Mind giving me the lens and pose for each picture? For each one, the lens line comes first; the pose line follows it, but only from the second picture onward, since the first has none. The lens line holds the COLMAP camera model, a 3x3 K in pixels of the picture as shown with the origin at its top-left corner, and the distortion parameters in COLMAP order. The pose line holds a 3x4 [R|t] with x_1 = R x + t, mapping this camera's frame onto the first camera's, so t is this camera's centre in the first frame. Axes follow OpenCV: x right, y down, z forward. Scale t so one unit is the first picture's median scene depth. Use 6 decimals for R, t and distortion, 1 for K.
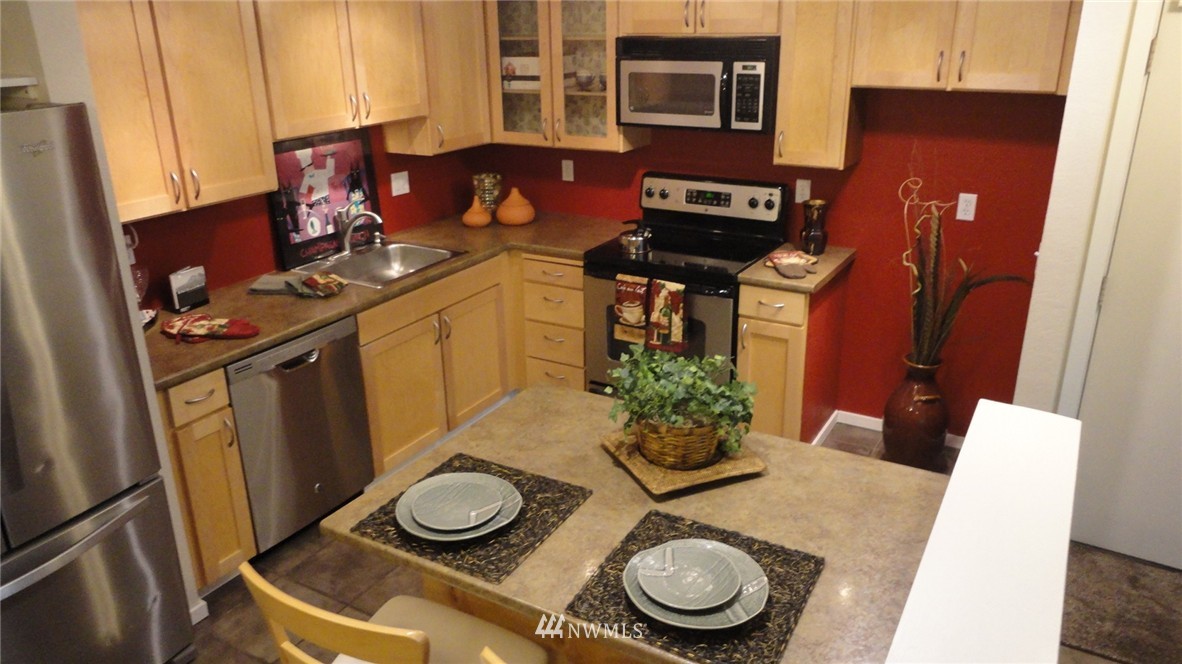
lens RADIAL K [[852.5, 0, 593.0], [0, 852.5, 324.7], [0, 0, 1]] dist [0.000926, -0.006472]
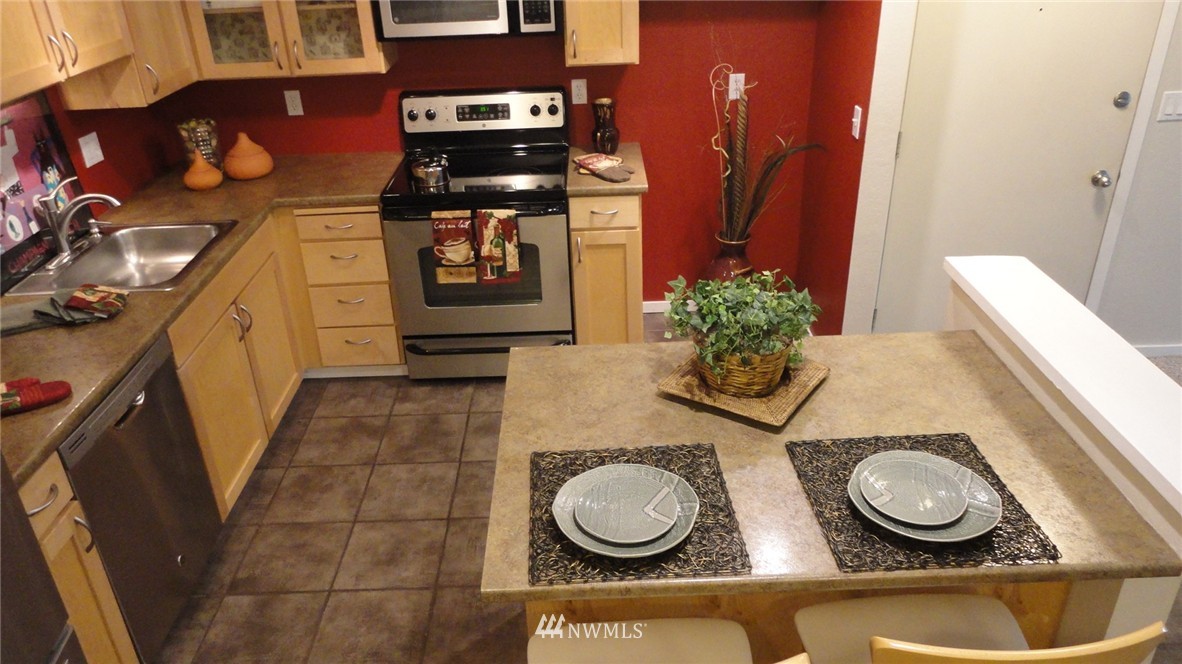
lens RADIAL K [[852.5, 0, 593.0], [0, 852.5, 324.7], [0, 0, 1]] dist [0.000926, -0.006472]
pose [[0.853718, -0.252277, 0.455546, -0.262442], [0.200289, 0.966594, 0.159937, -0.054388], [-0.480677, -0.045300, 0.875727, 0.136003]]
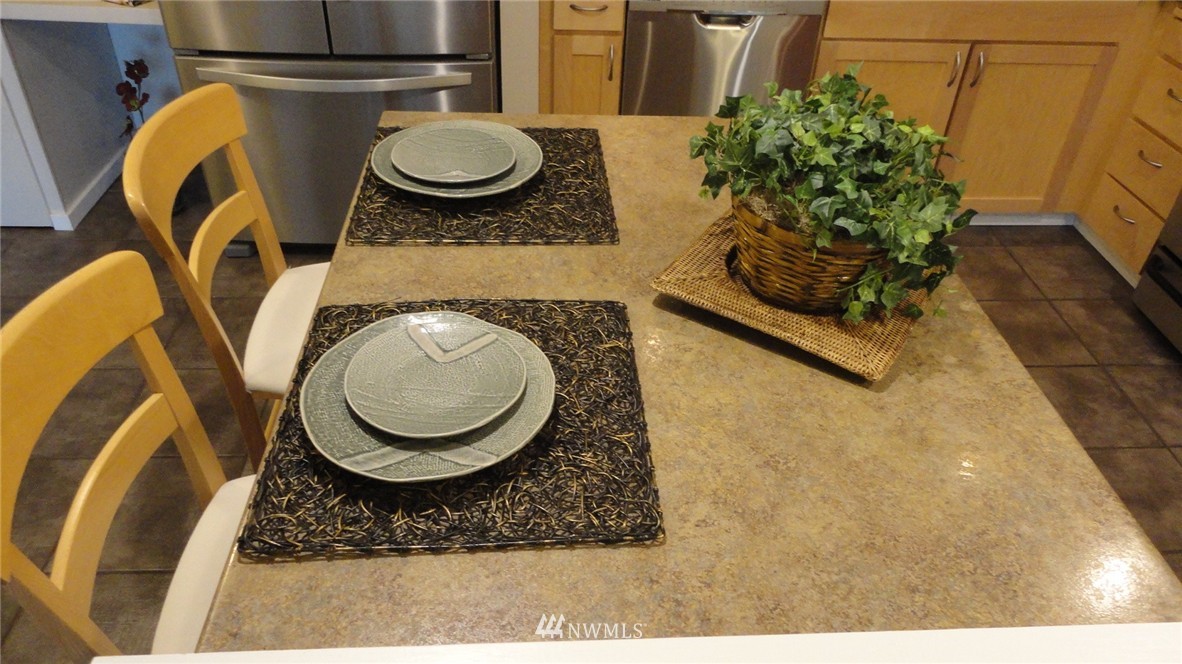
lens RADIAL K [[852.5, 0, 593.0], [0, 852.5, 324.7], [0, 0, 1]] dist [0.000926, -0.006472]
pose [[0.548060, 0.526741, -0.649749, 0.224175], [-0.331370, 0.849976, 0.409554, -0.001028], [0.768000, -0.009153, 0.640384, 0.307230]]
